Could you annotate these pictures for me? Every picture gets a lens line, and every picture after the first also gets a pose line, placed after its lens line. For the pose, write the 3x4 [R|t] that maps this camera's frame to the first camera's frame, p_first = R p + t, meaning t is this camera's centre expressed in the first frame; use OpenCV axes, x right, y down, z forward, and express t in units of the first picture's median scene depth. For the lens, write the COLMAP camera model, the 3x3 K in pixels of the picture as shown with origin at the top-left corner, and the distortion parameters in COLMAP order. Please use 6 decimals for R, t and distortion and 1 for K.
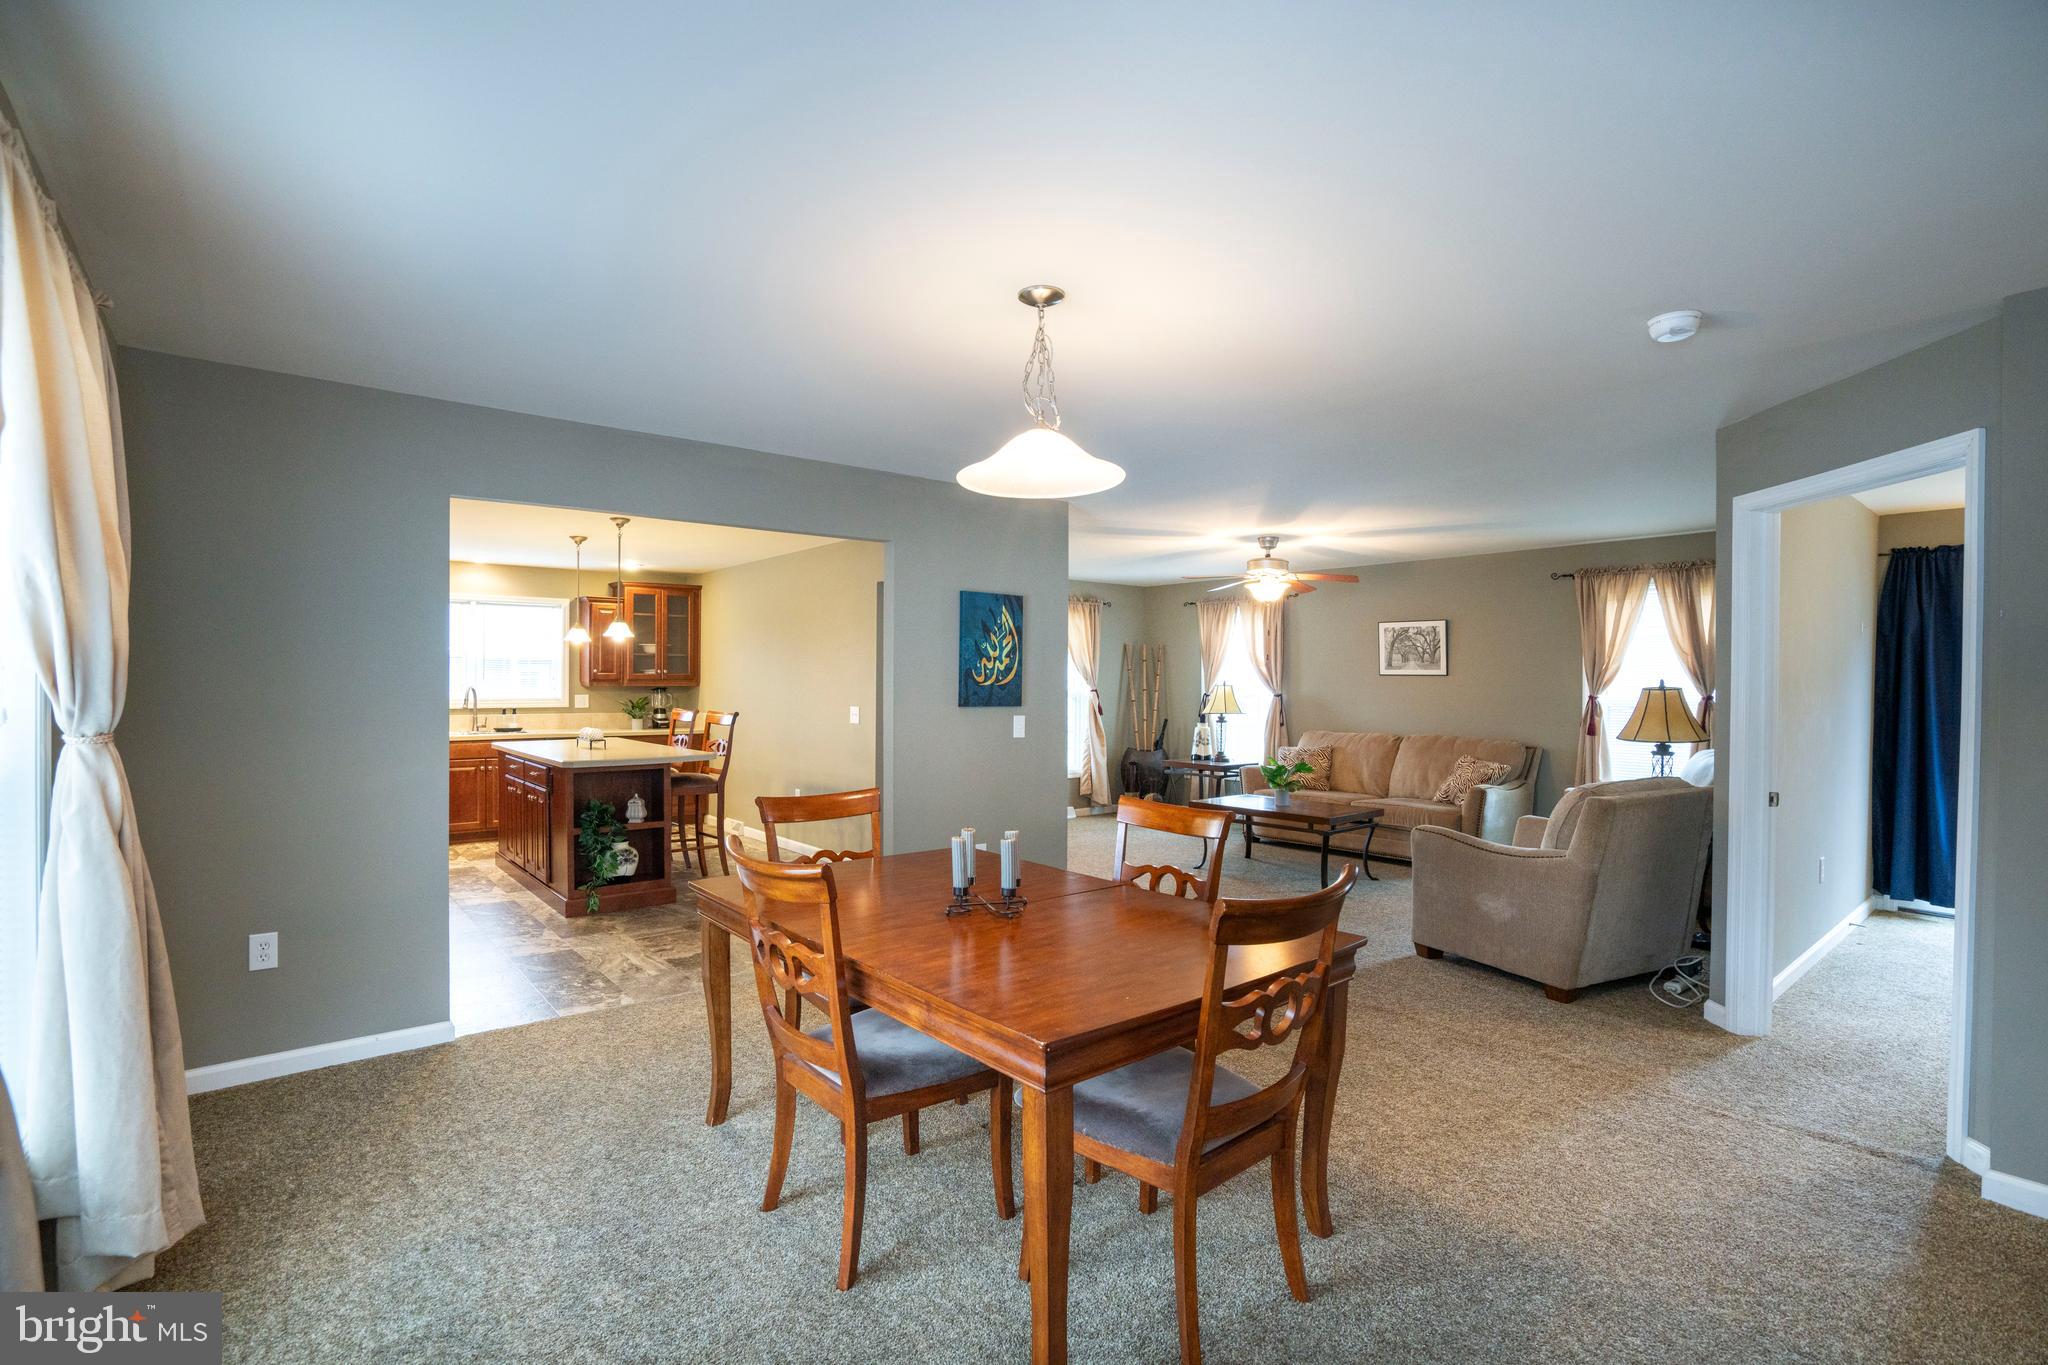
lens RADIAL K [[942.5, 0, 1018.6], [0, 942.5, 685.0], [0, 0, 1]] dist [-0.070950, 0.029909]
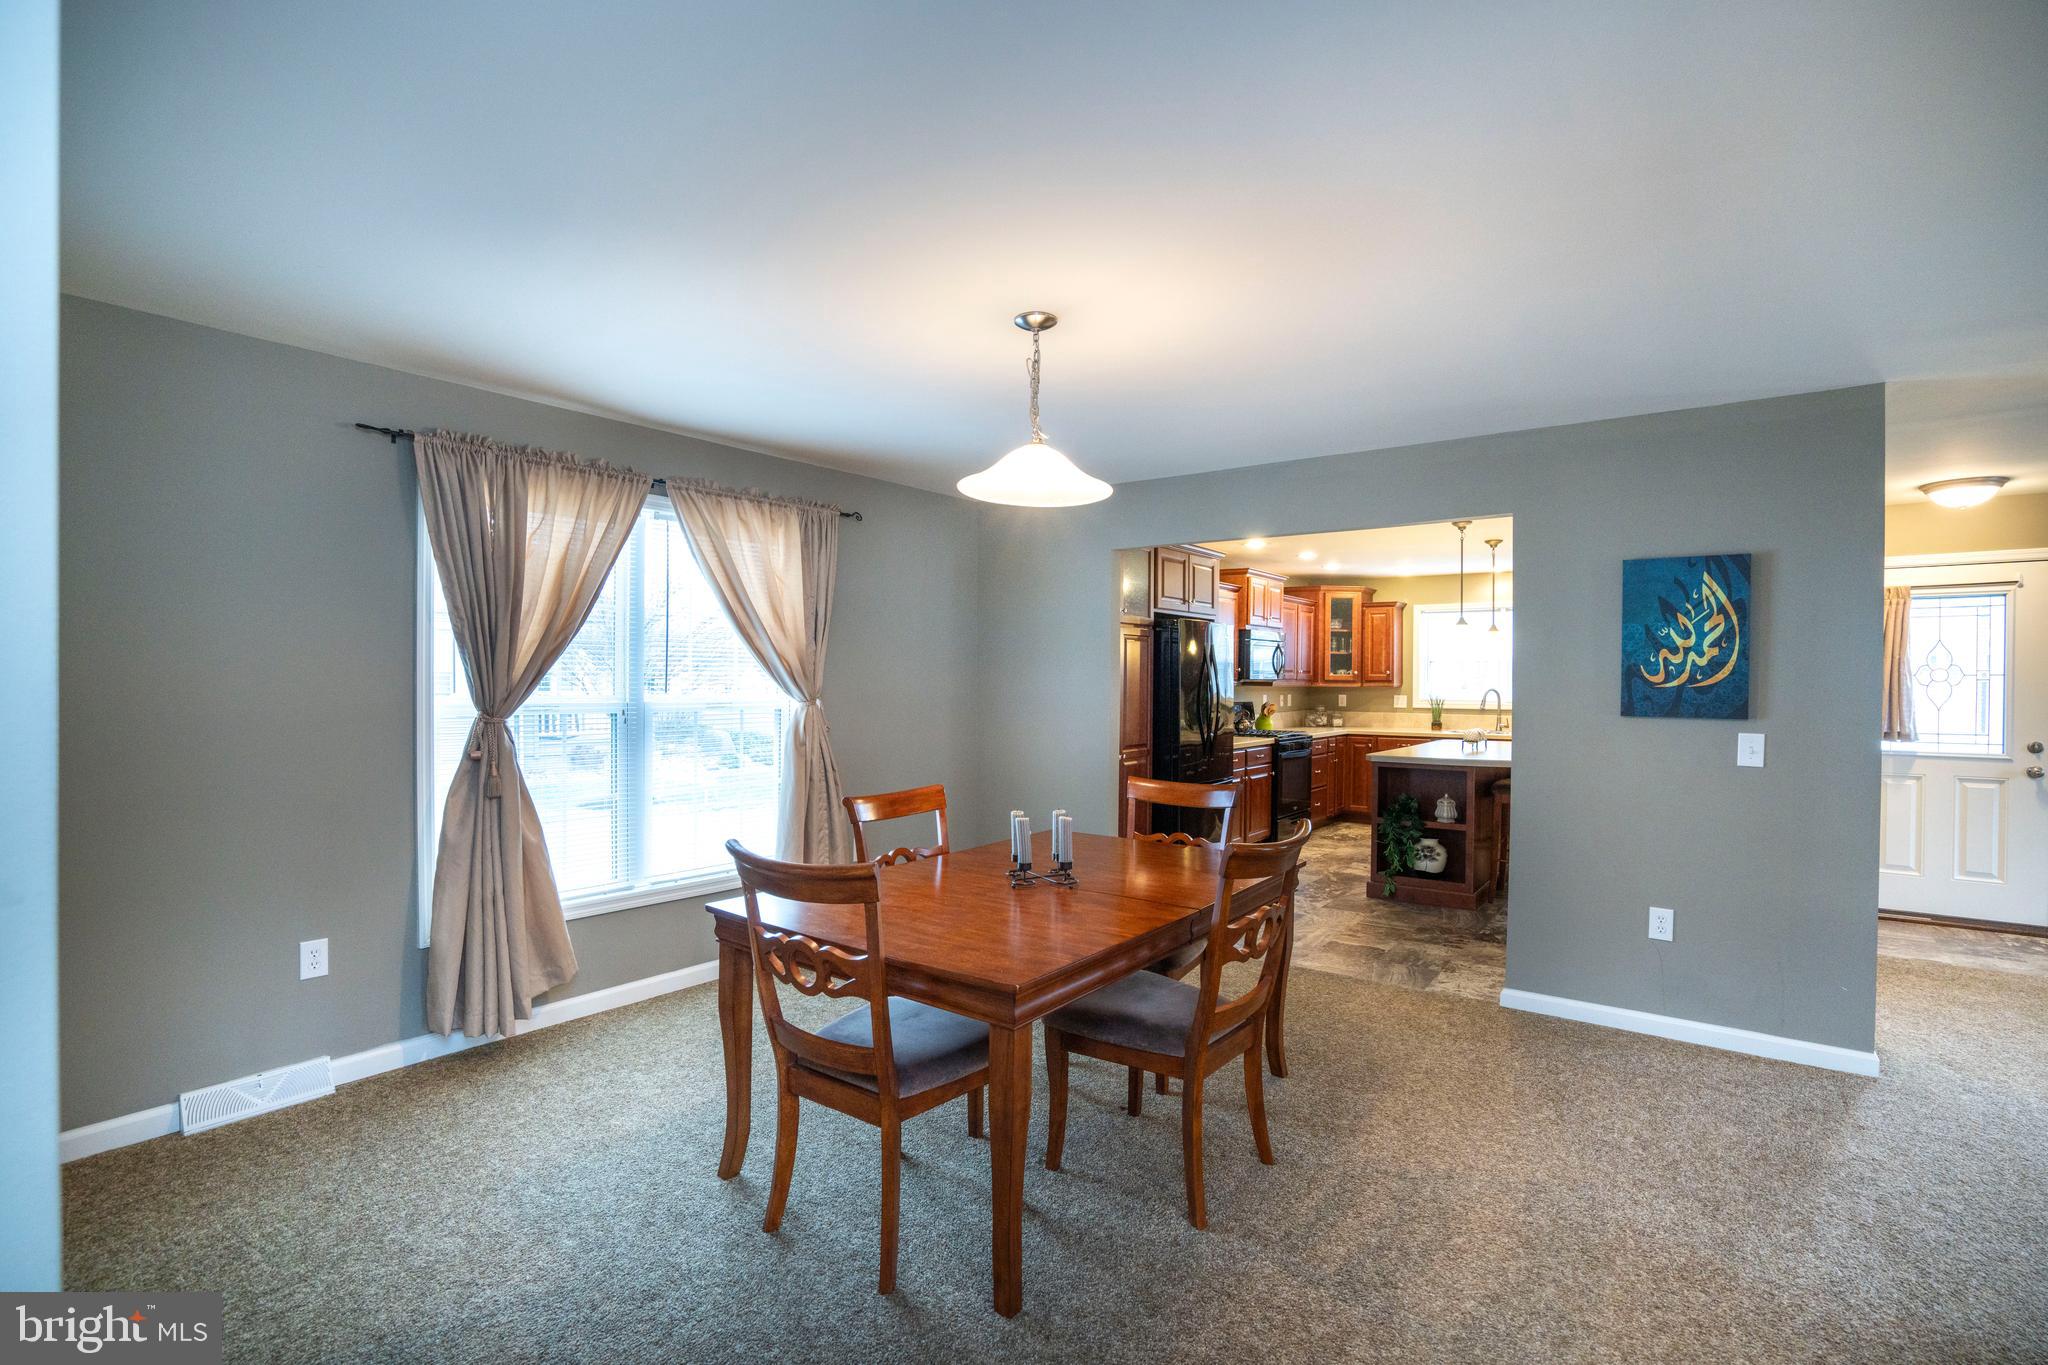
lens RADIAL K [[942.5, 0, 1018.6], [0, 942.5, 685.0], [0, 0, 1]] dist [-0.070950, 0.029909]
pose [[0.220130, 0.002639, -0.975467, 0.528064], [-0.009189, 0.999958, 0.000632, 0.002549], [0.975427, 0.008825, 0.220145, 0.365162]]
